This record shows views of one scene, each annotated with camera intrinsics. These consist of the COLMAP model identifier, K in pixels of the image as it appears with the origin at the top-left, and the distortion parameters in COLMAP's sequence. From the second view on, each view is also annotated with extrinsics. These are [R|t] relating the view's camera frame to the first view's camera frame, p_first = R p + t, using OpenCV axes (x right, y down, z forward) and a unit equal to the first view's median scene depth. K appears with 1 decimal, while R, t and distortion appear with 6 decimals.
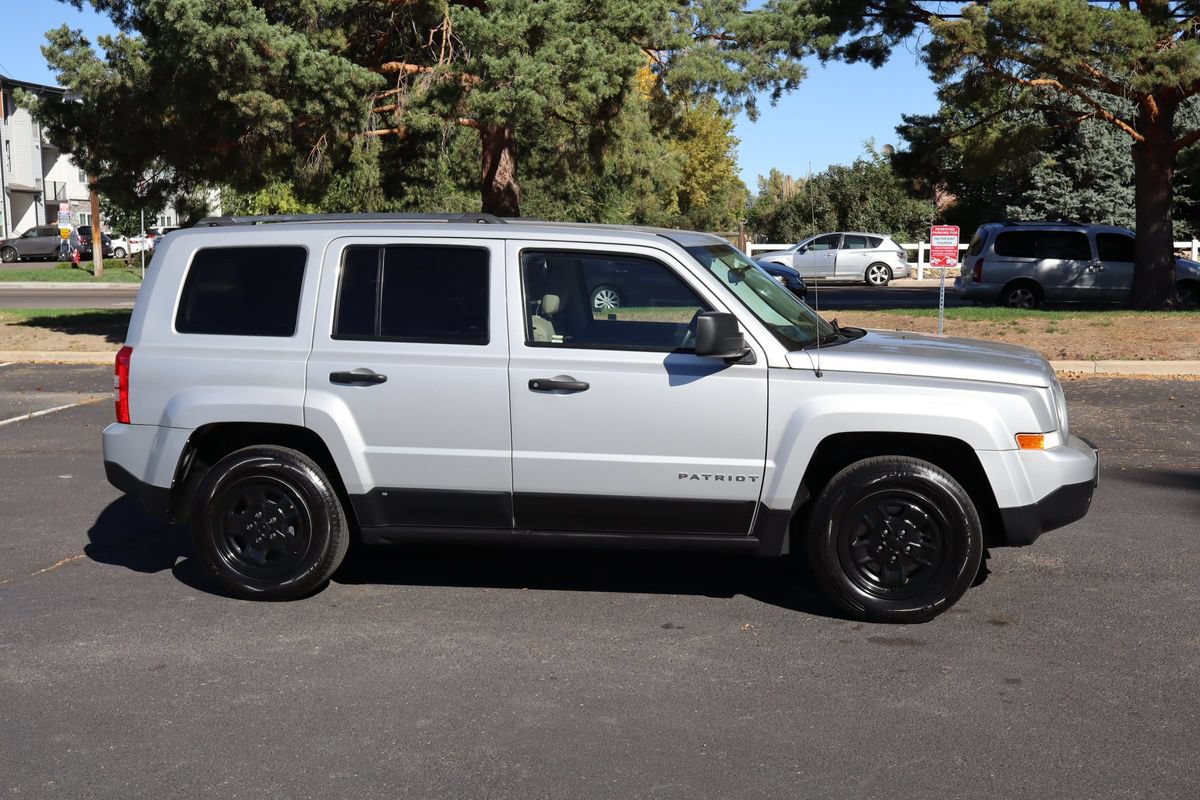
lens RADIAL K [[1360.3, 0, 600.0], [0, 1360.3, 400.0], [0, 0, 1]] dist [0.005635, -0.009752]
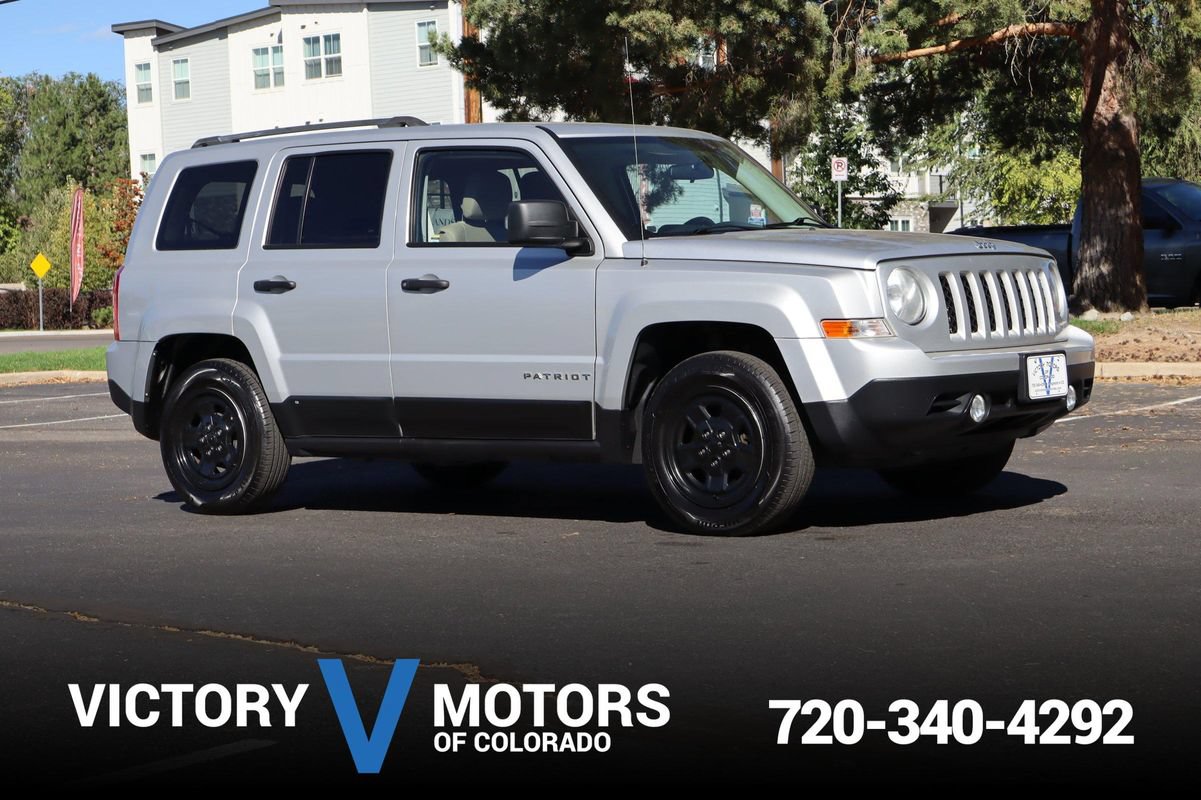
lens RADIAL K [[2359.4, 0, 600.5], [0, 2359.4, 400.0], [0, 0, 1]] dist [0.029188, 0.205464]
pose [[0.874377, -0.002225, -0.485242, 0.828041], [-0.026930, 0.998226, -0.053103, 0.145478], [0.484499, 0.059499, 0.872766, -0.373819]]
